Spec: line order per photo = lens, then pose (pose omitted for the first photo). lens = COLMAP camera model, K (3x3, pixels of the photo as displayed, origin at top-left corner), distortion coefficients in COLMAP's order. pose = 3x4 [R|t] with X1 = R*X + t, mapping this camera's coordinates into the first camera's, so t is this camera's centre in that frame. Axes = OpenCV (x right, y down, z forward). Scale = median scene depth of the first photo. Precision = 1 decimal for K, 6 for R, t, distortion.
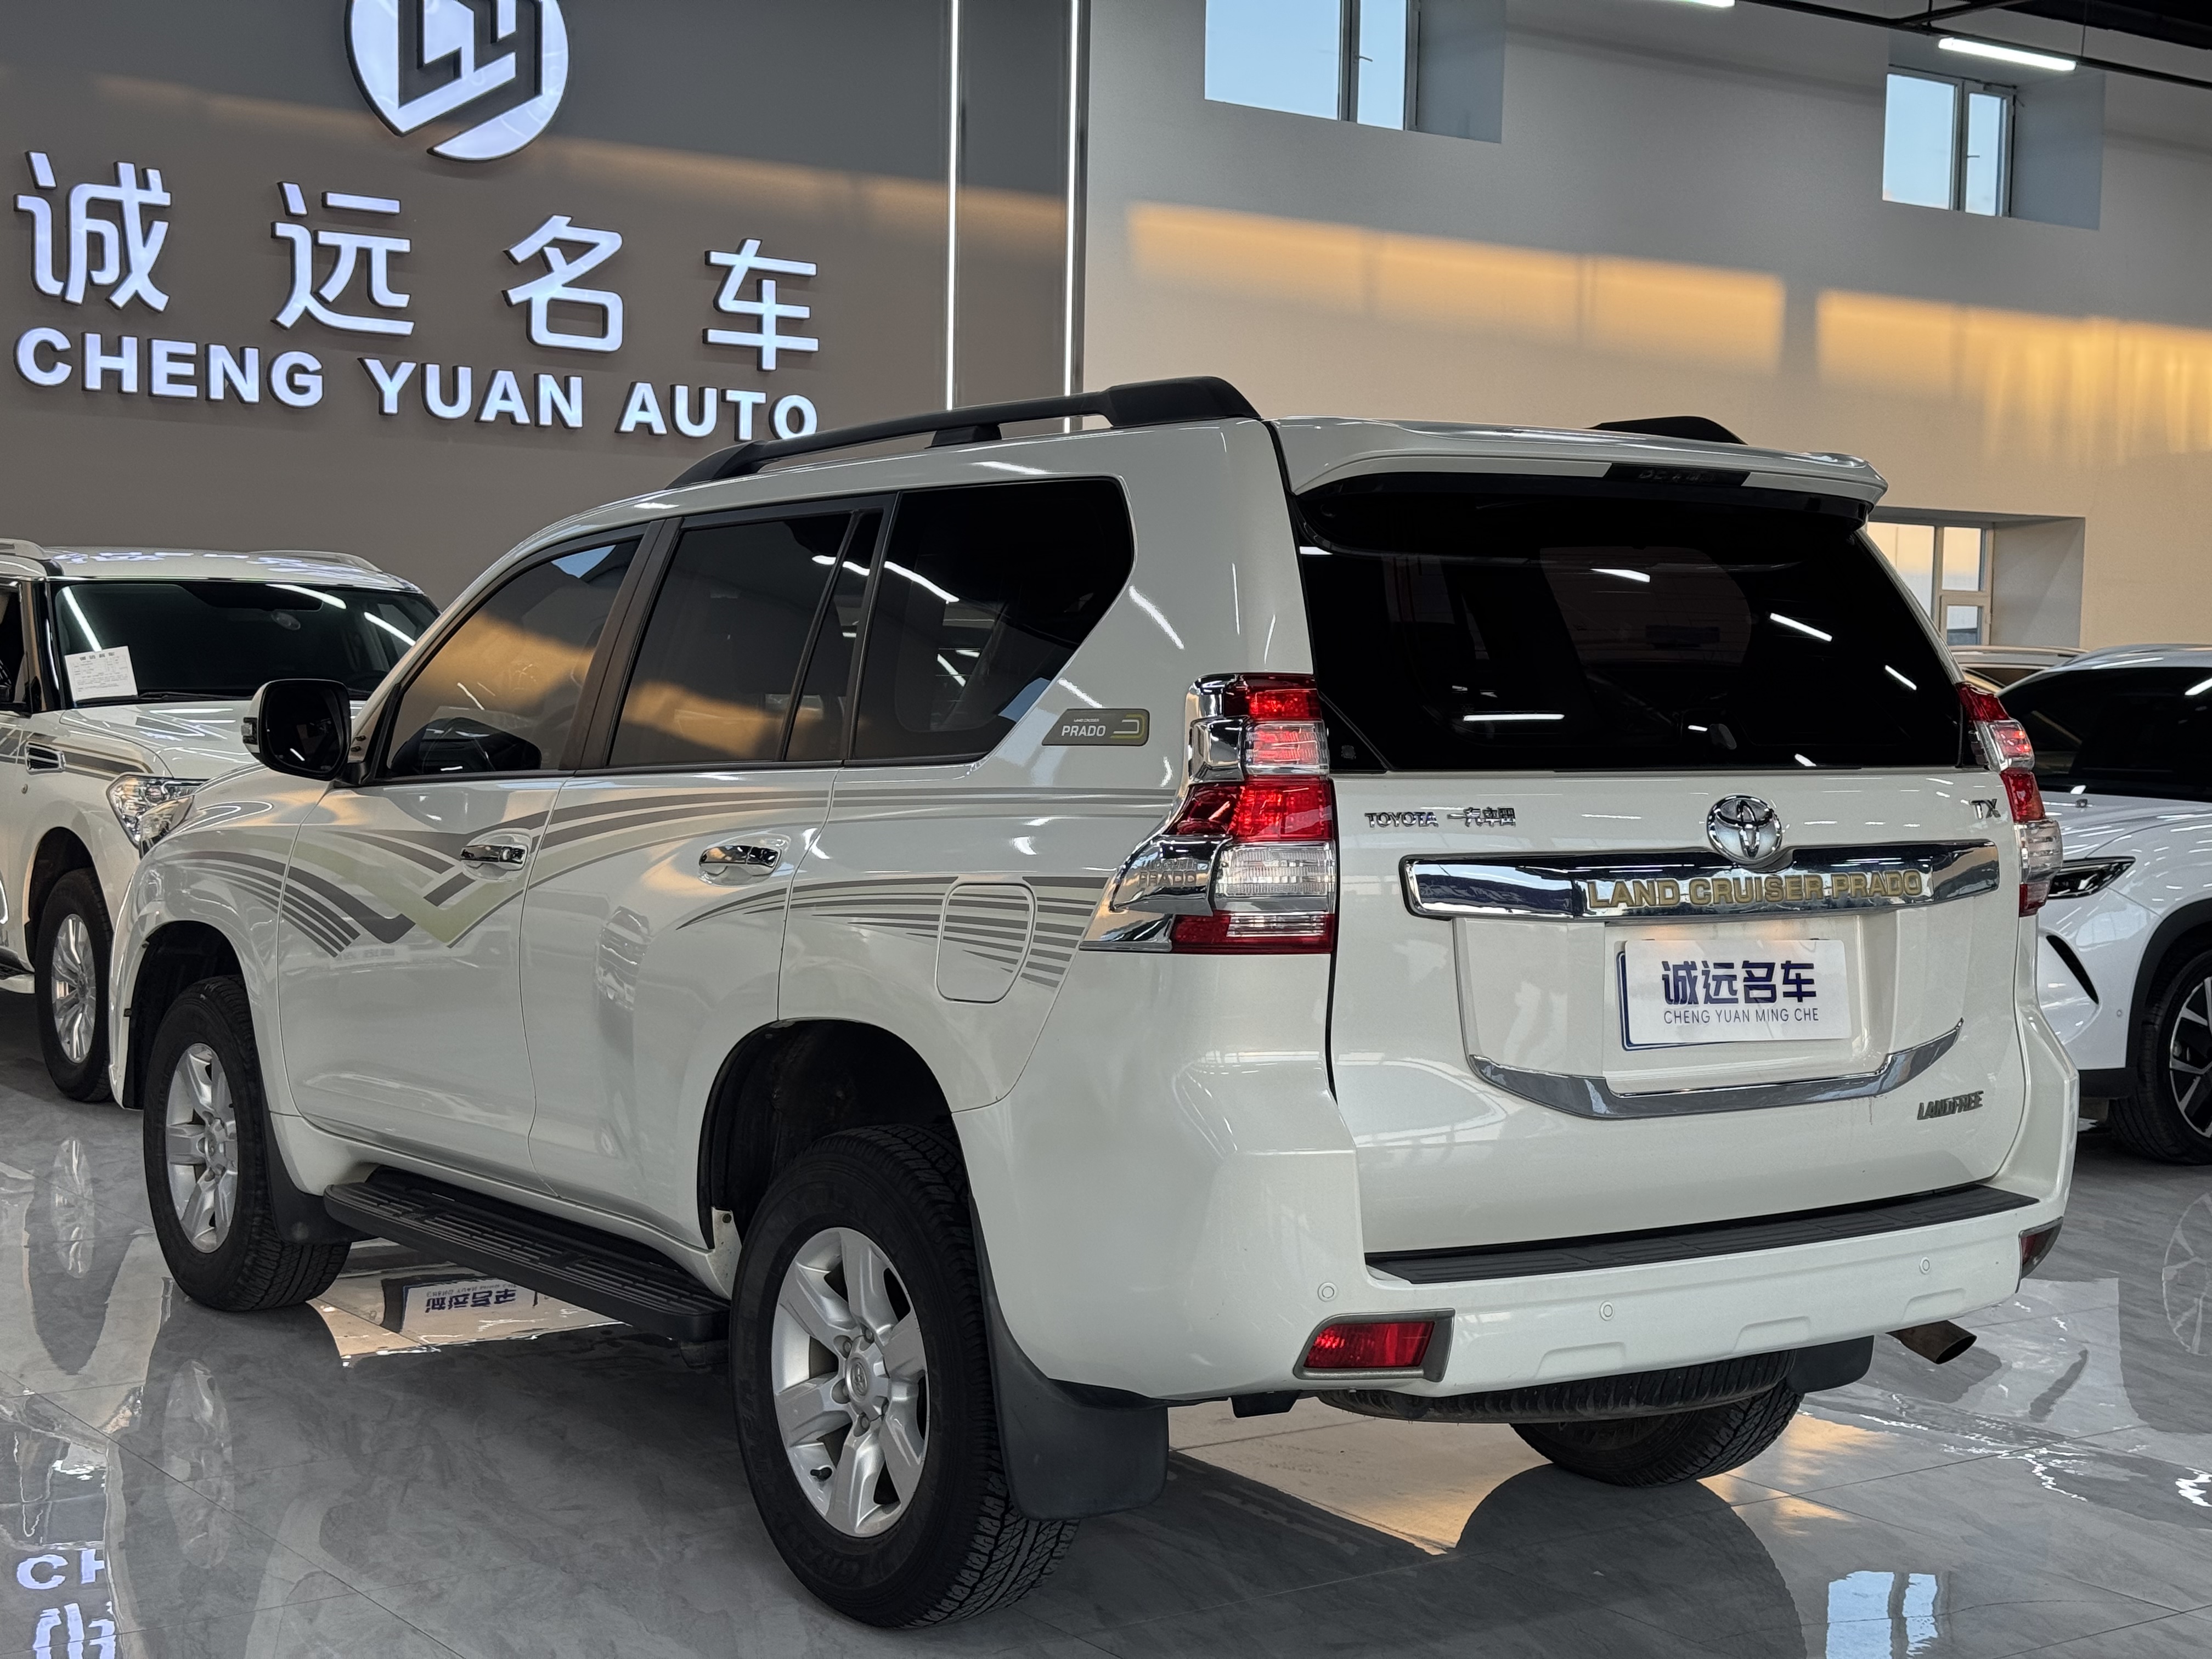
lens RADIAL K [[3033.0, 0, 1102.7], [0, 3033.0, 831.3], [0, 0, 1]] dist [0.203759, -0.459435]
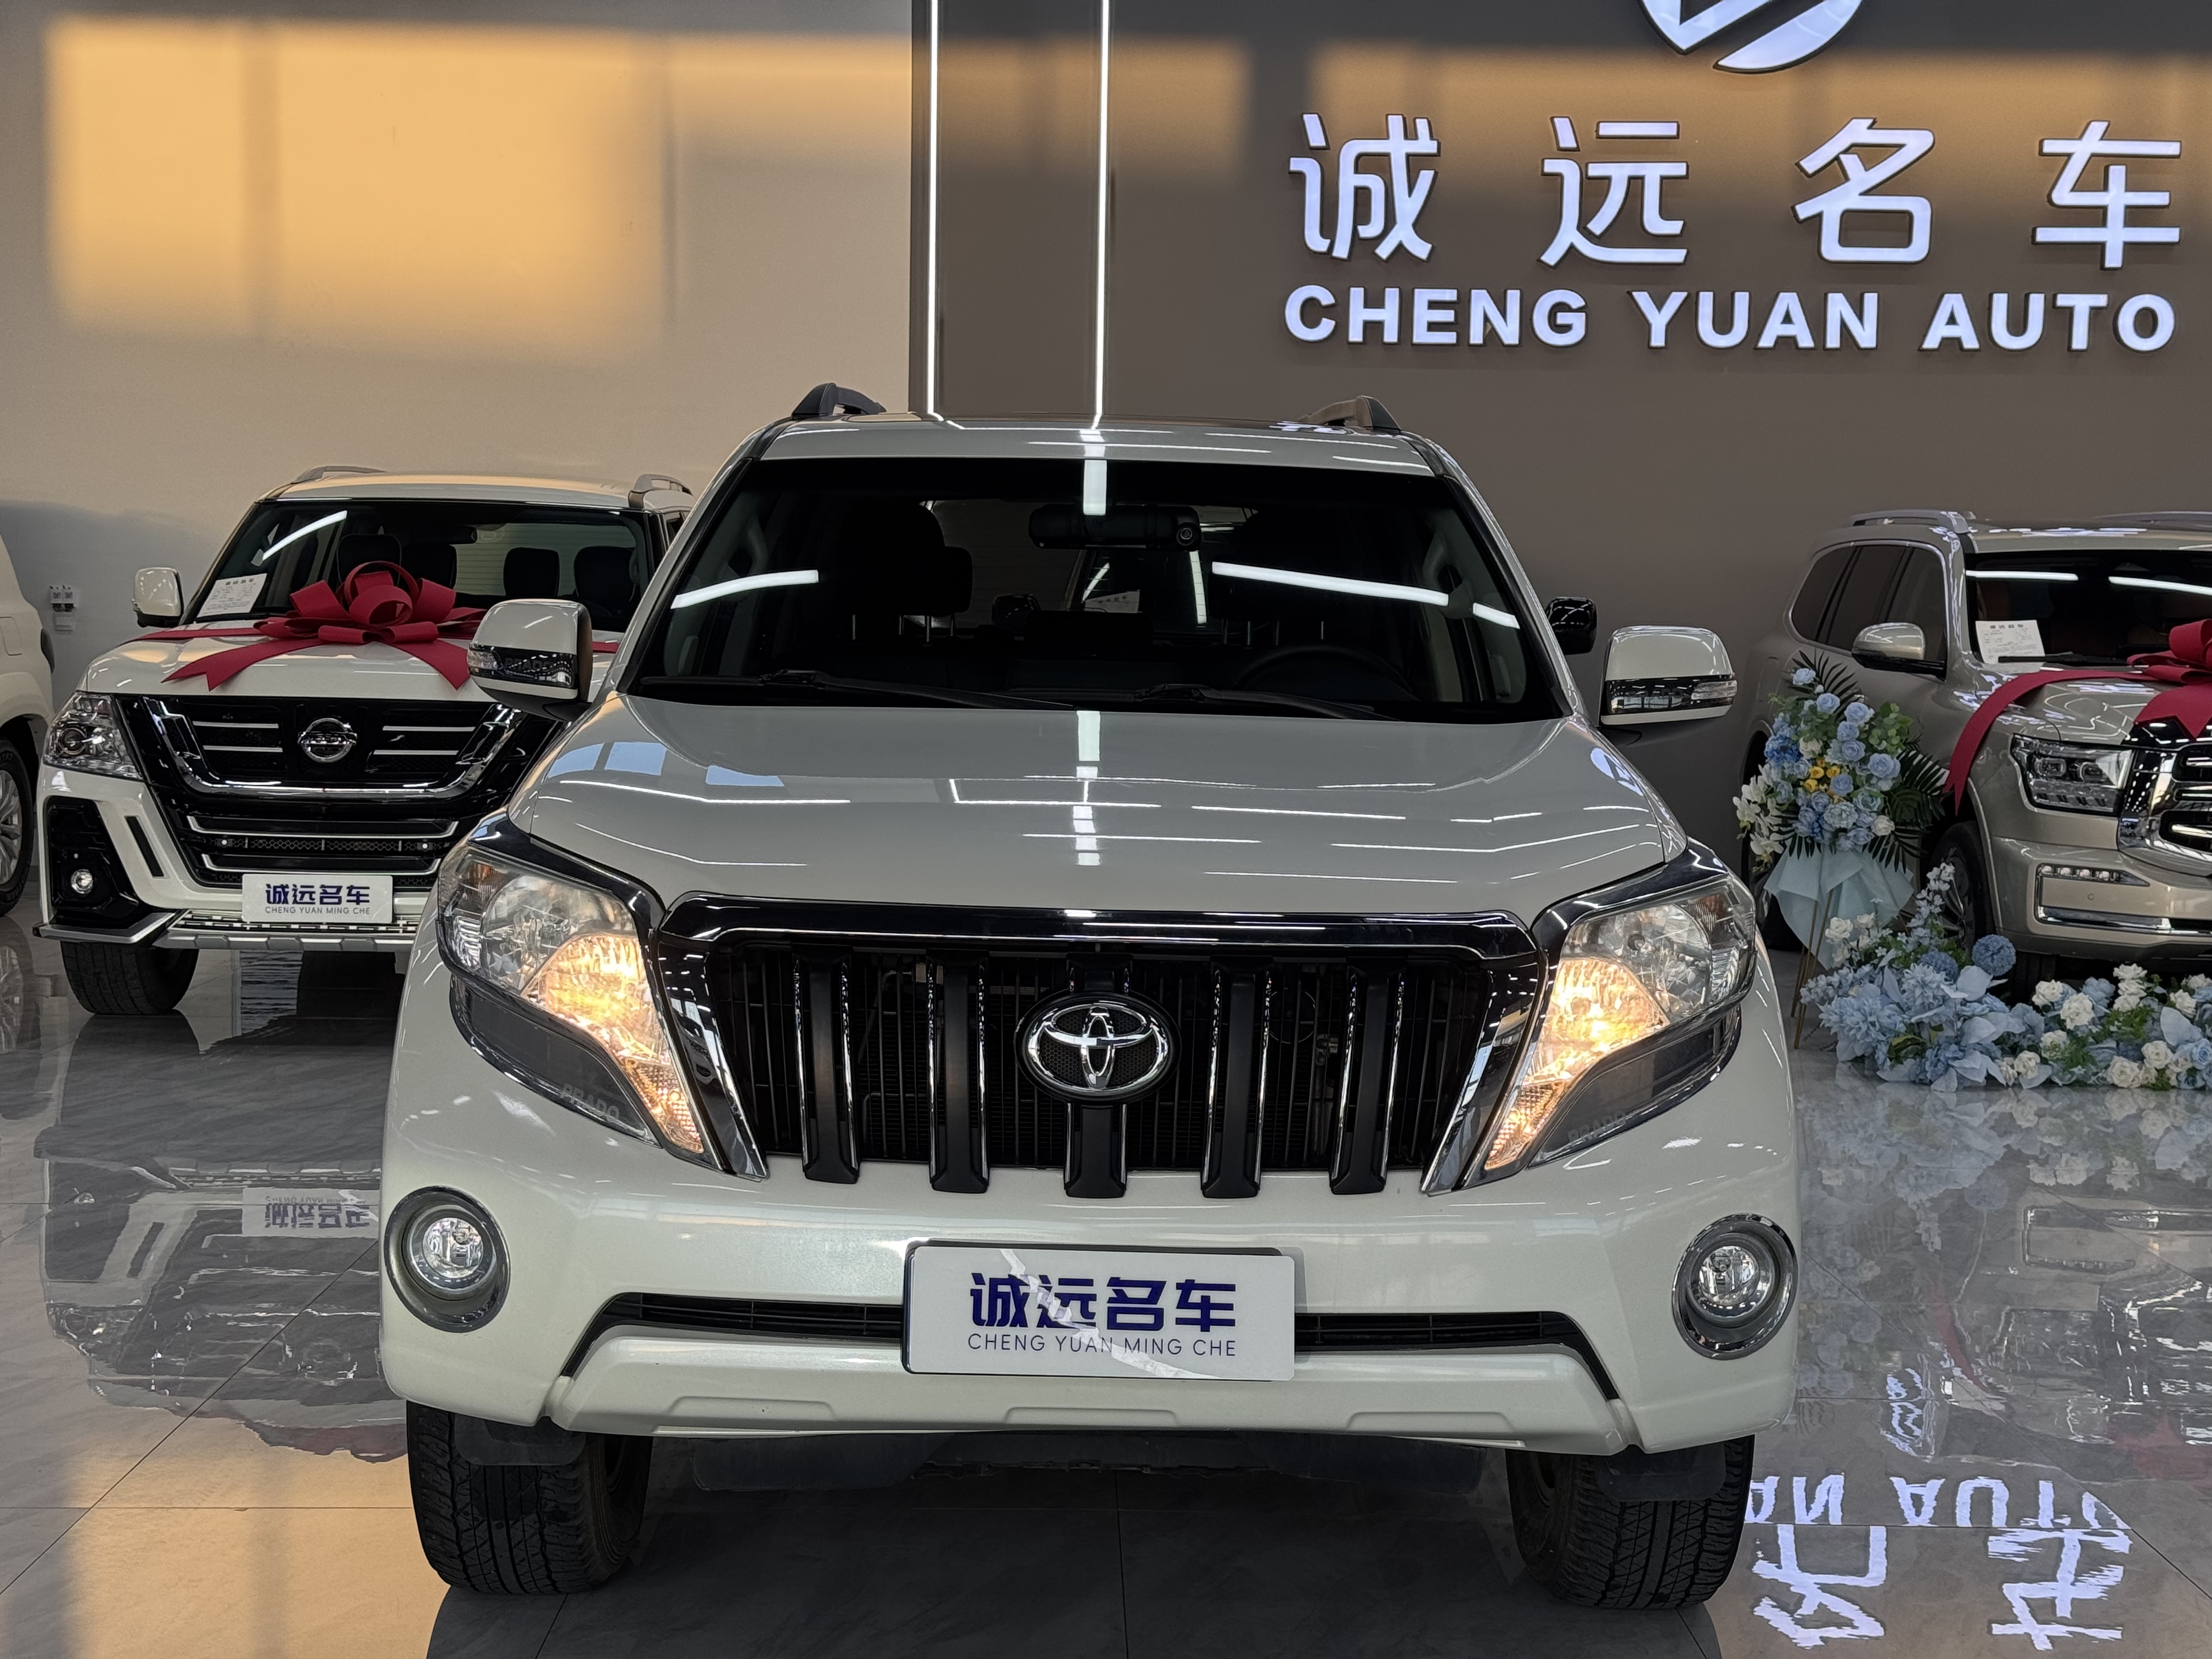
lens RADIAL K [[3033.0, 0, 1102.7], [0, 3033.0, 831.3], [0, 0, 1]] dist [0.203759, -0.459435]
pose [[0.821613, 0.036766, -0.568858, 0.185914], [-0.028700, 0.999320, 0.023135, -0.001398], [0.569322, -0.002682, 0.822110, 0.115351]]
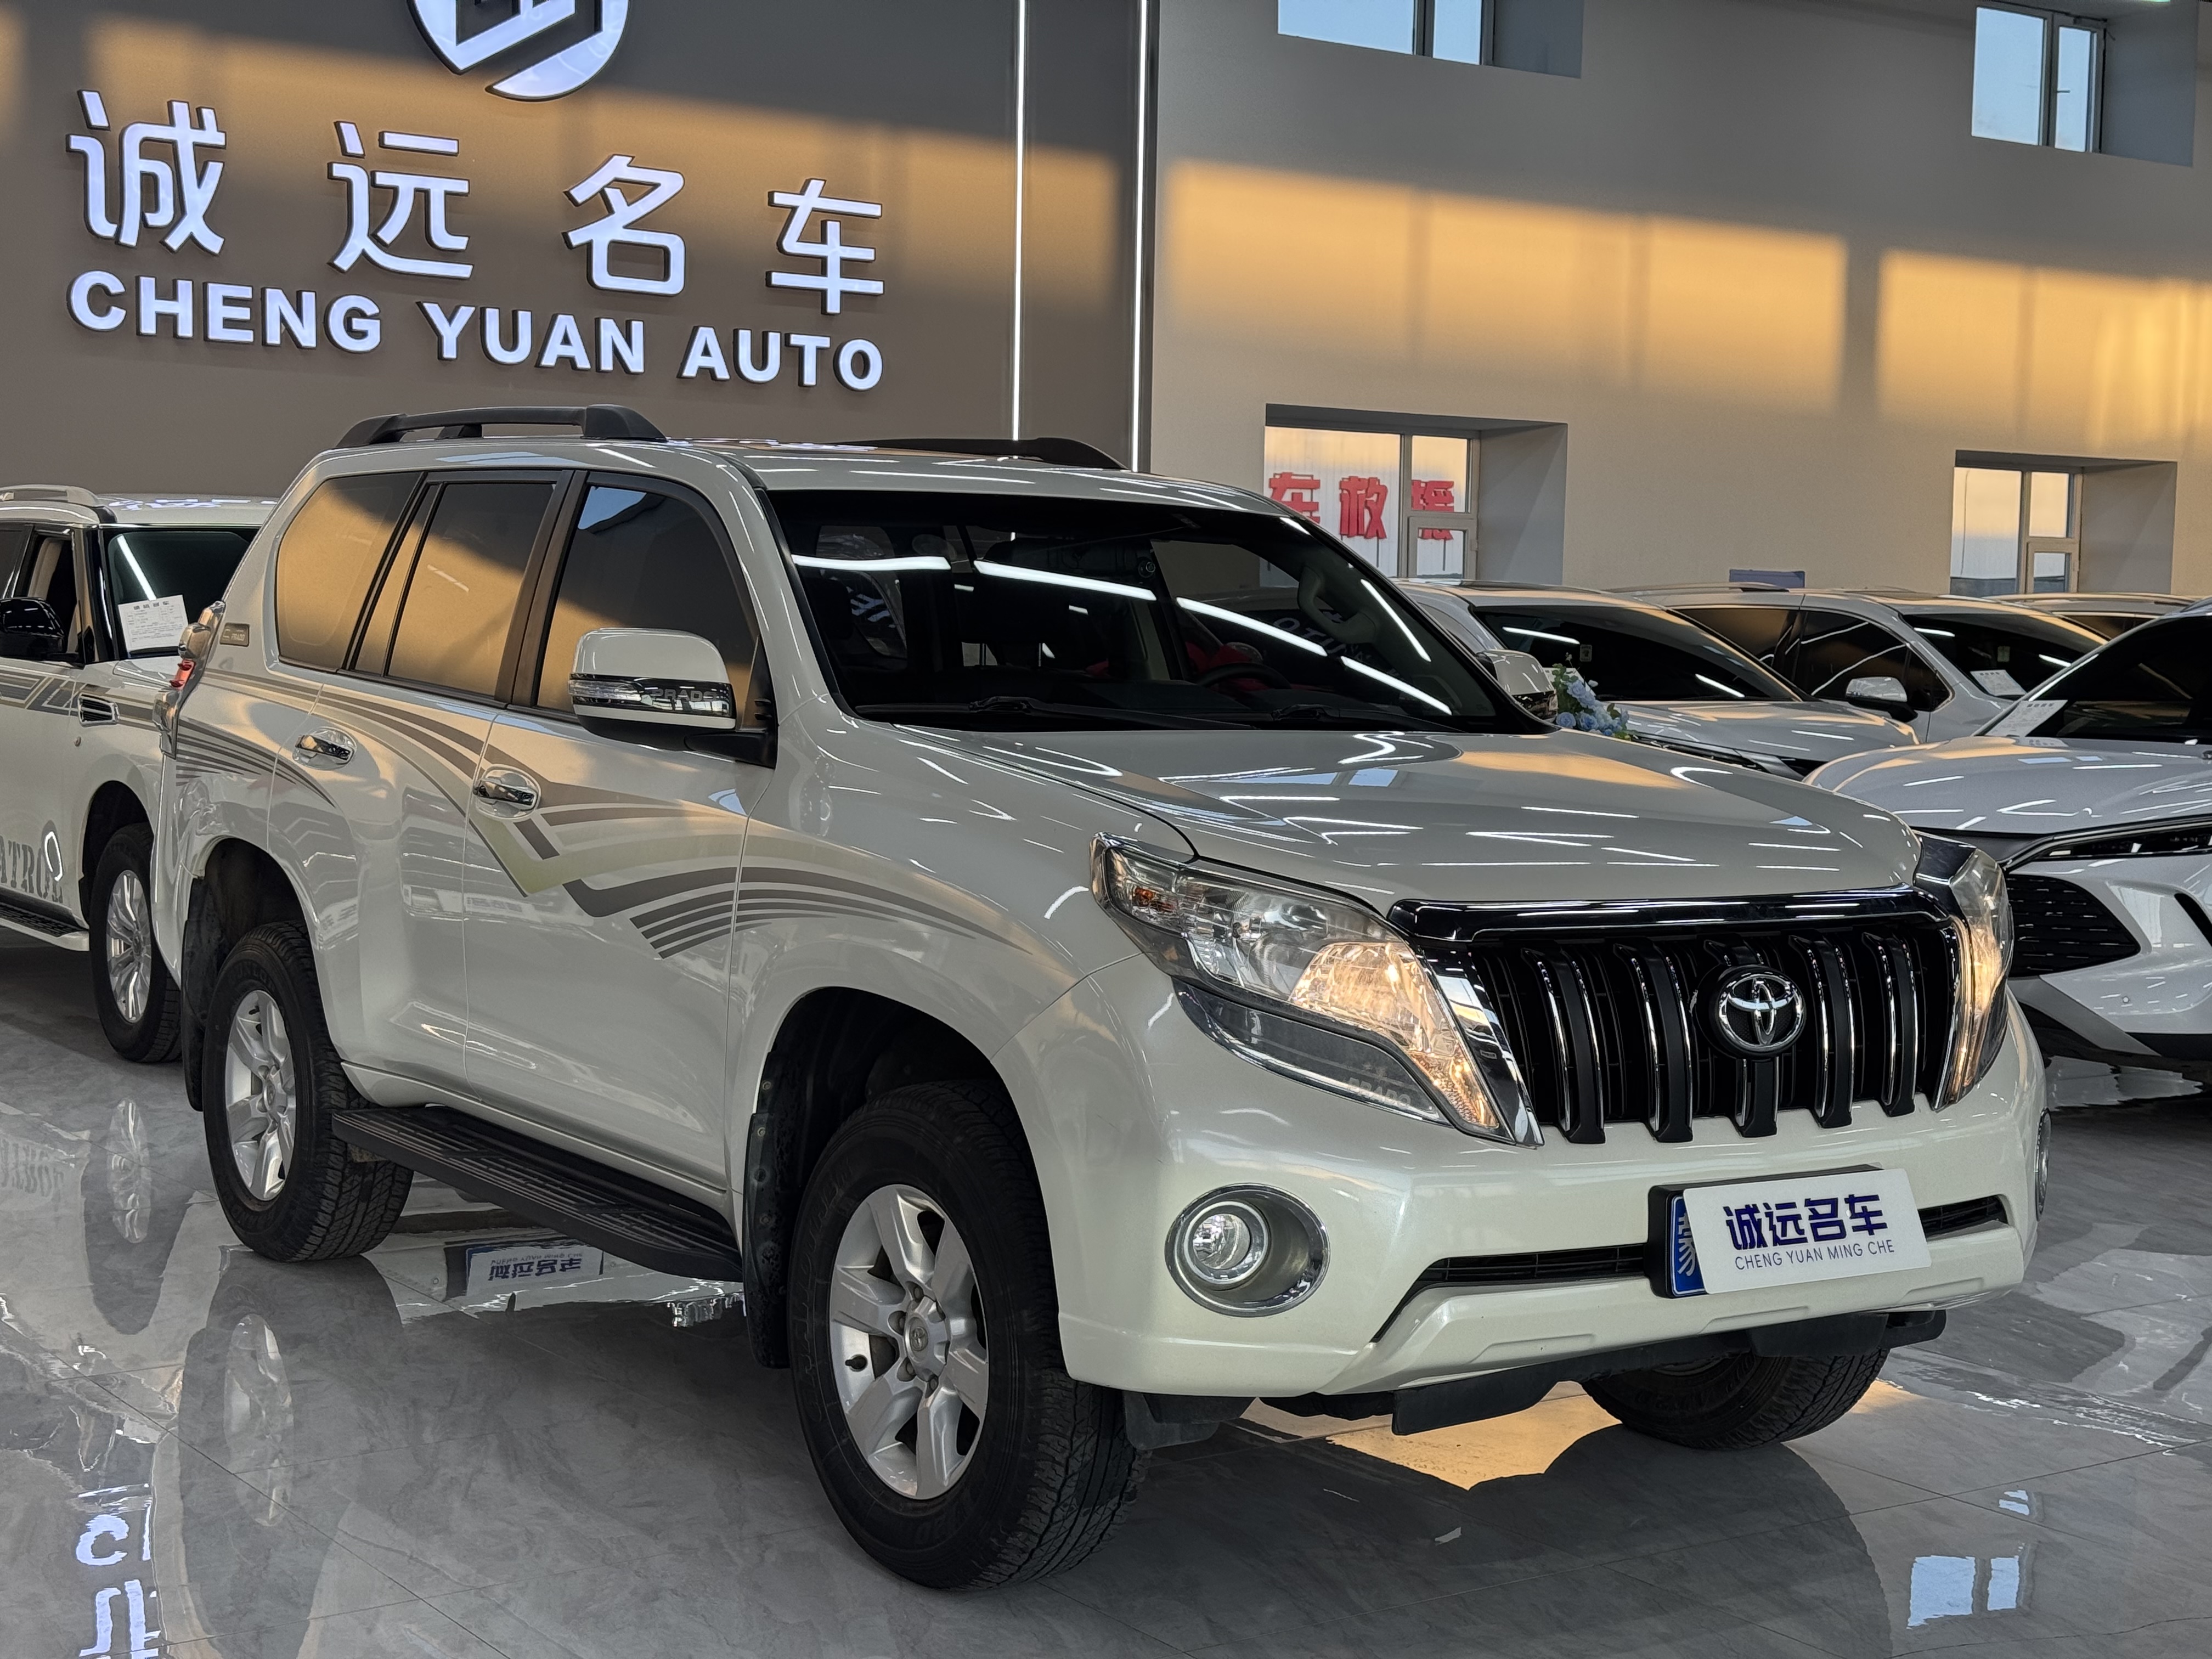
lens RADIAL K [[3033.0, 0, 1102.7], [0, 3033.0, 831.3], [0, 0, 1]] dist [0.203759, -0.459435]
pose [[0.999823, -0.000048, -0.018829, -0.005175], [0.000341, 0.999879, 0.015554, -0.000328], [0.018826, -0.015557, 0.999702, 0.022775]]
